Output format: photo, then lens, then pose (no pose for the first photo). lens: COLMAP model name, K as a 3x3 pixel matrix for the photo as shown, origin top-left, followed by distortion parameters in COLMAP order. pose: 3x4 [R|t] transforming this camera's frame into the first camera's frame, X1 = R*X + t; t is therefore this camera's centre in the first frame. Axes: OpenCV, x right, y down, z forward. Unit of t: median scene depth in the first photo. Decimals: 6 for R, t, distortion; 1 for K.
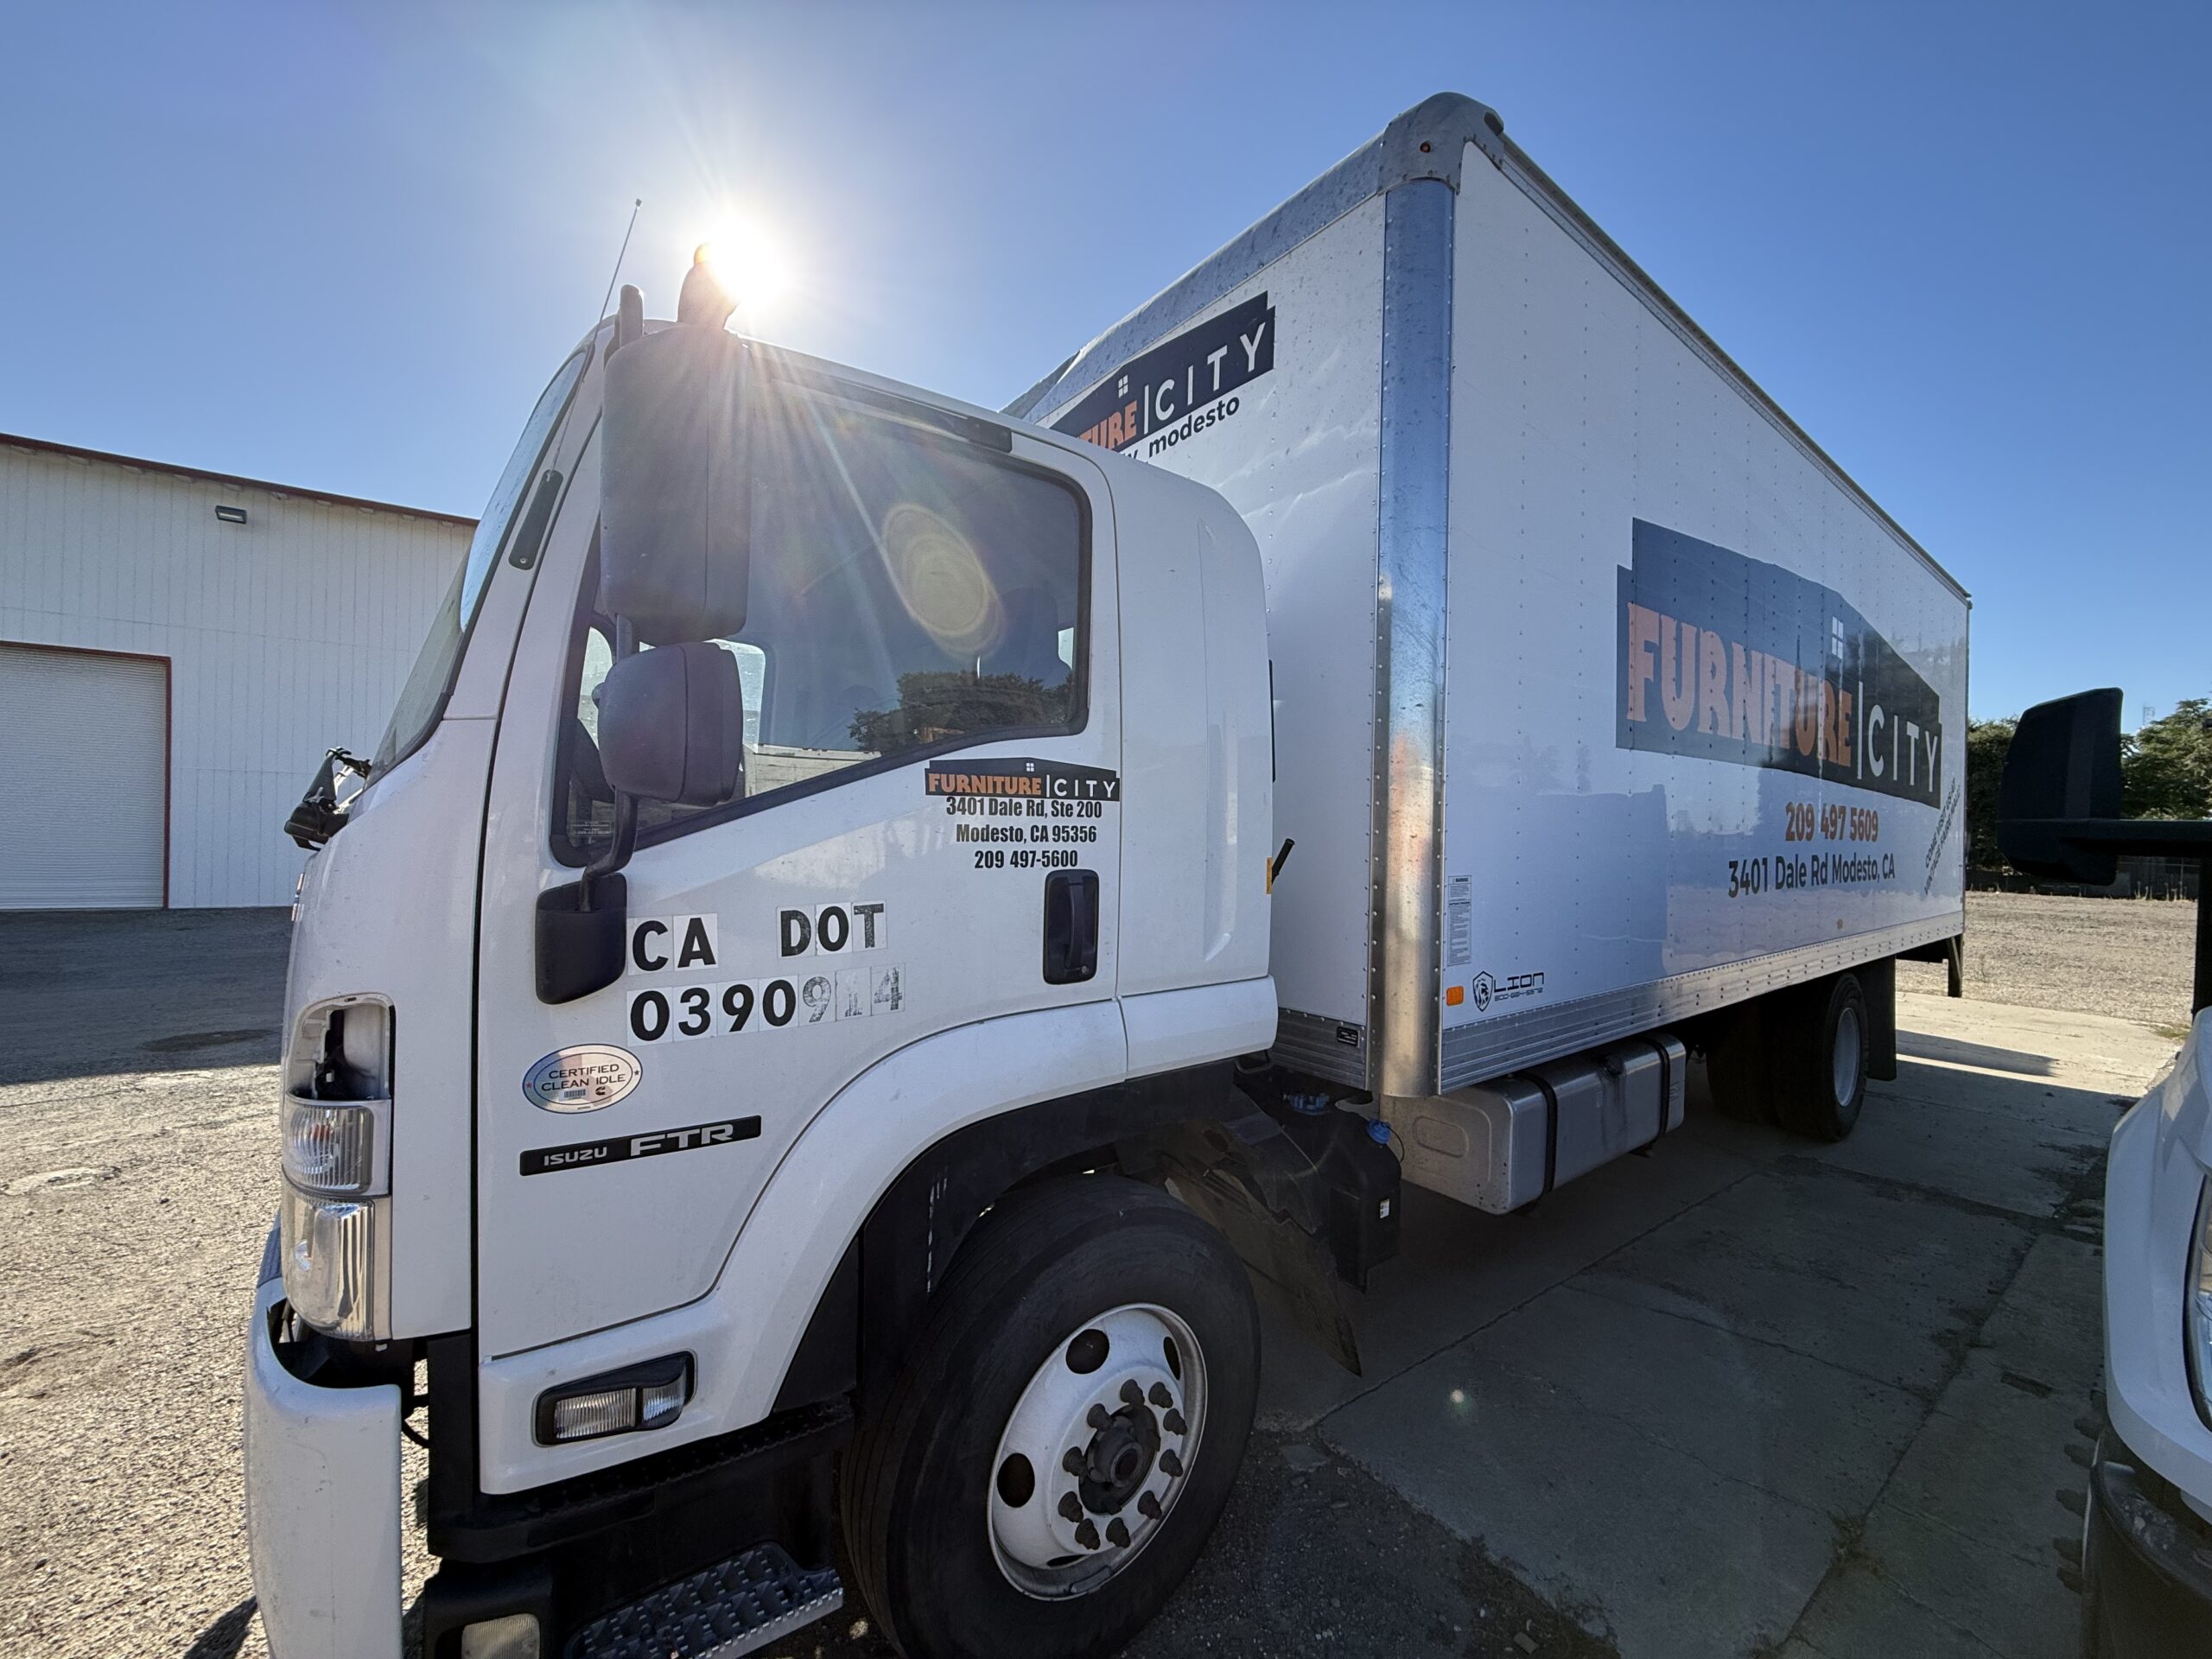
lens RADIAL K [[866.9, 0, 1096.5], [0, 866.9, 825.5], [0, 0, 1]] dist [0.008912, -0.003091]
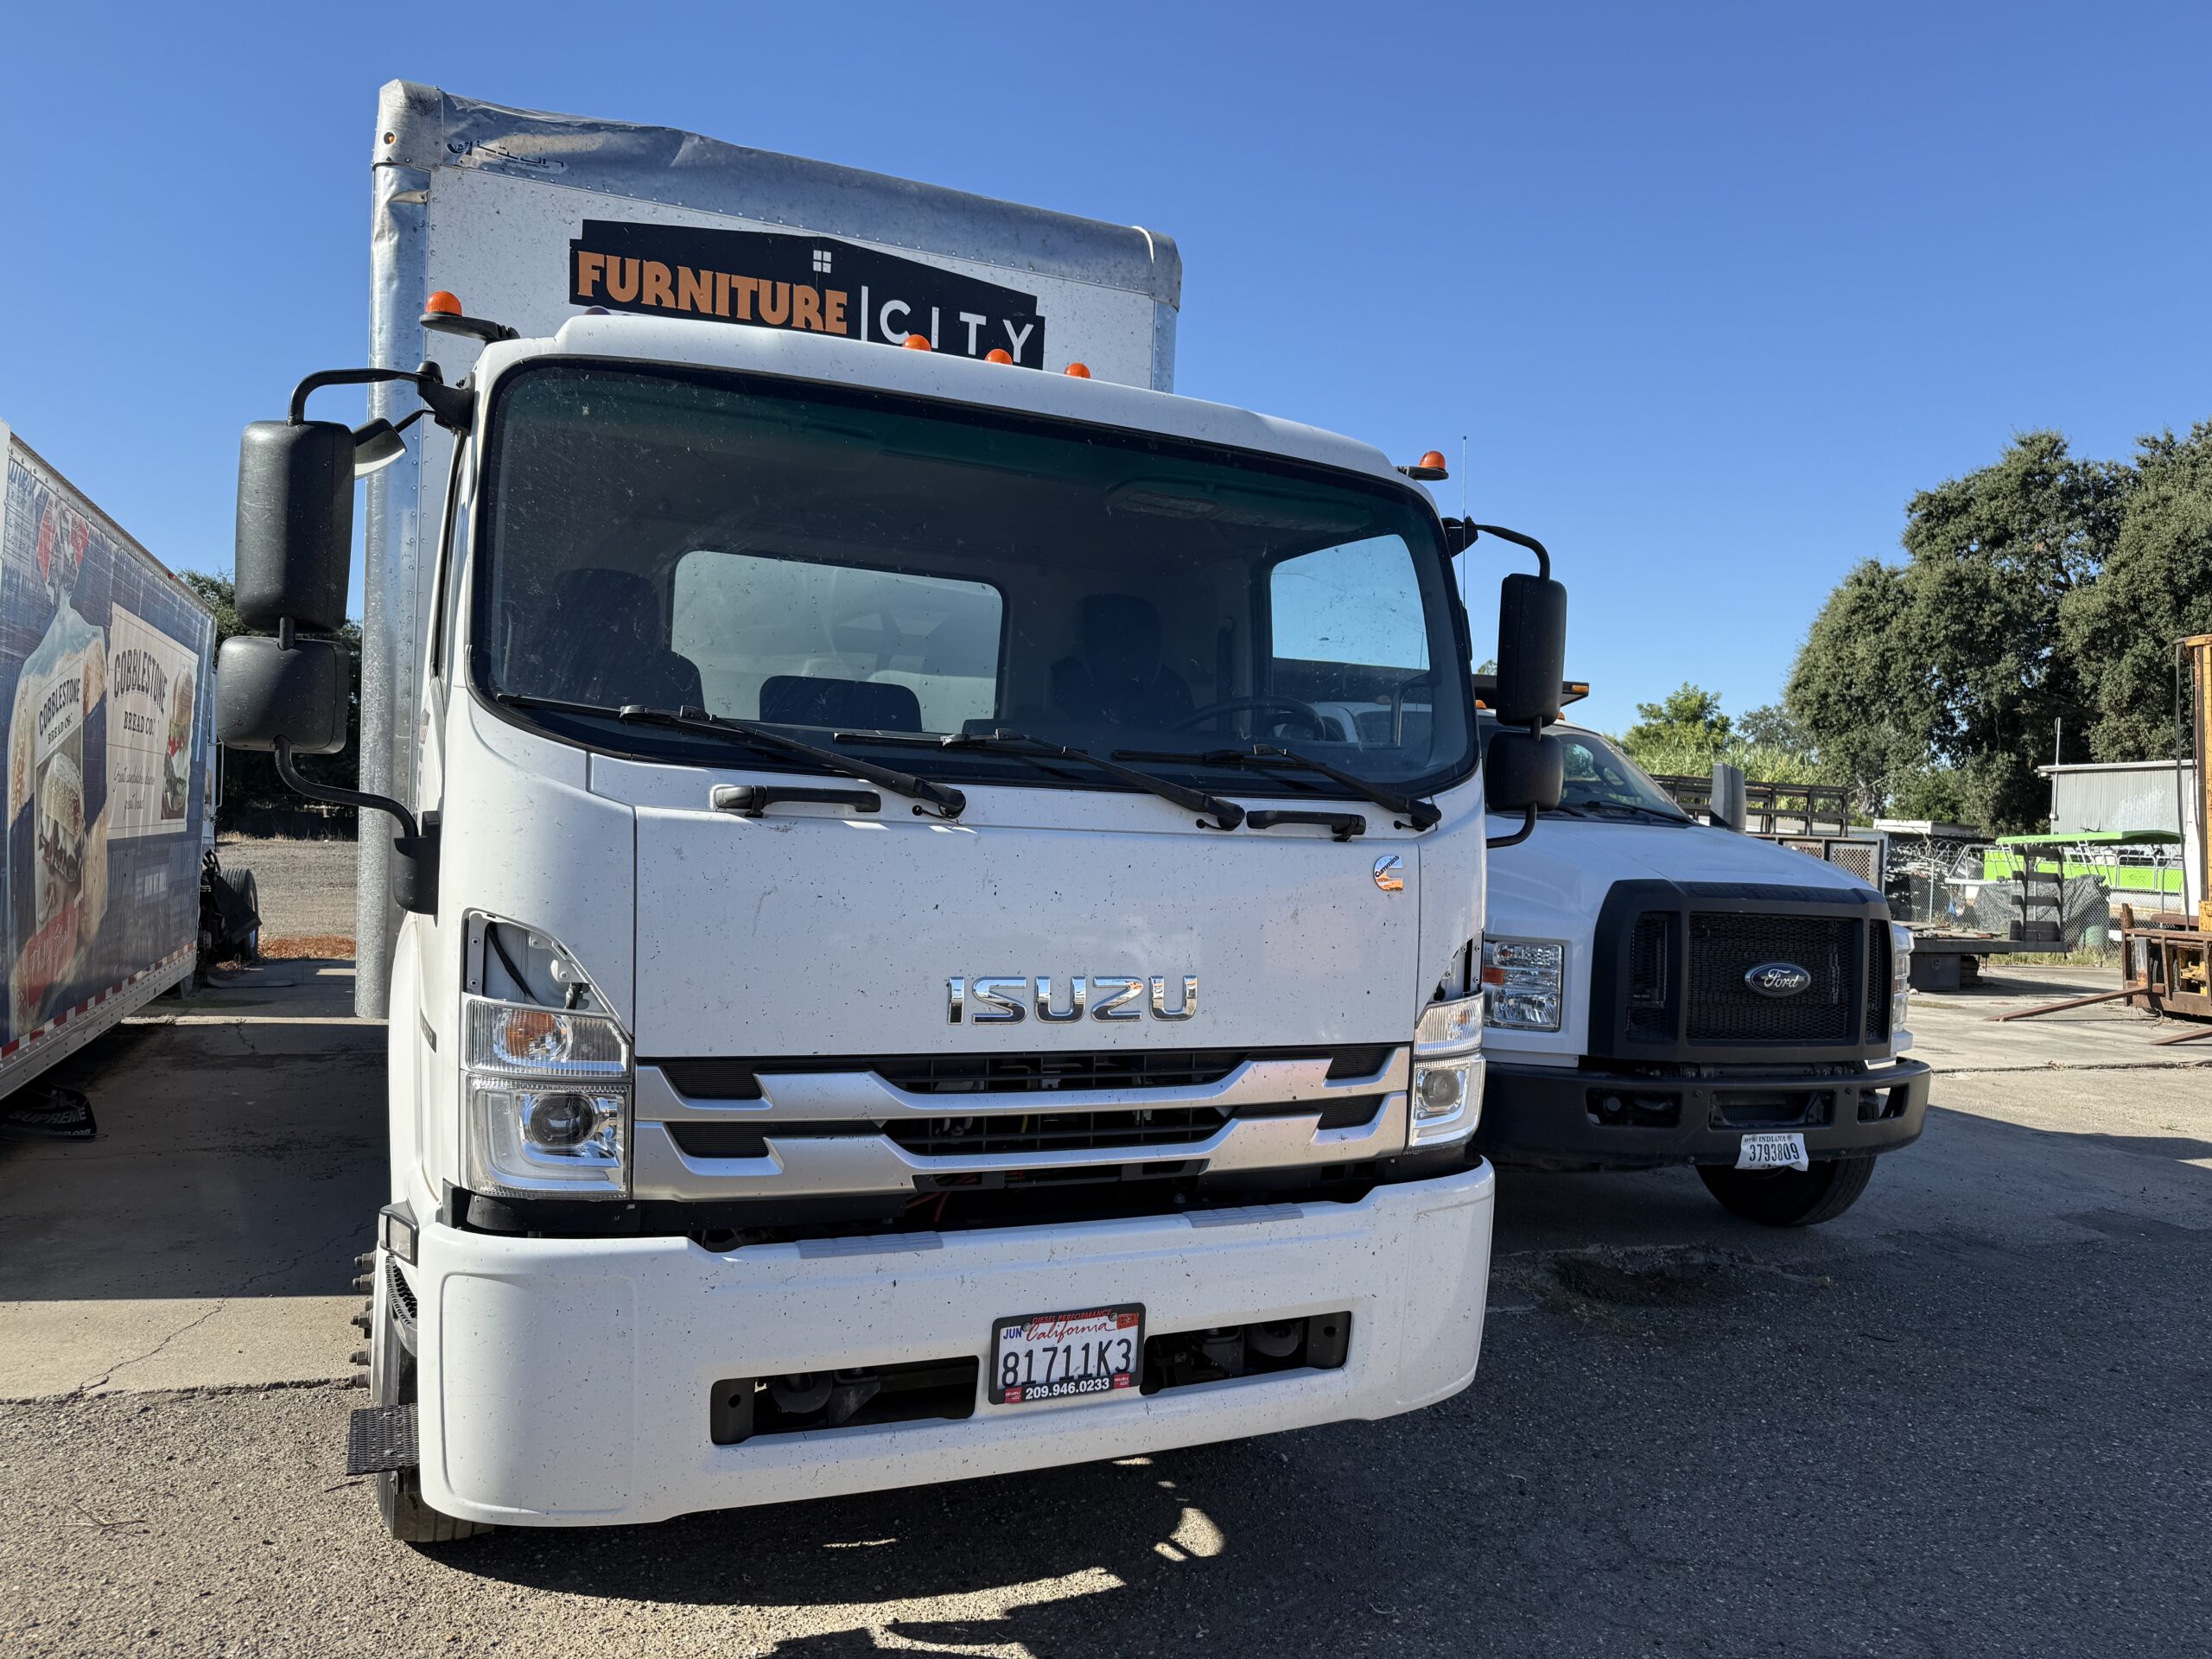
lens RADIAL K [[1542.2, 0, 1074.9], [0, 1542.2, 822.3], [0, 0, 1]] dist [0.086916, -0.110780]
pose [[0.253961, -0.018088, 0.967045, -1.558683], [-0.038618, 0.998838, 0.028825, -0.022211], [-0.966443, -0.044666, 0.252968, 0.412380]]
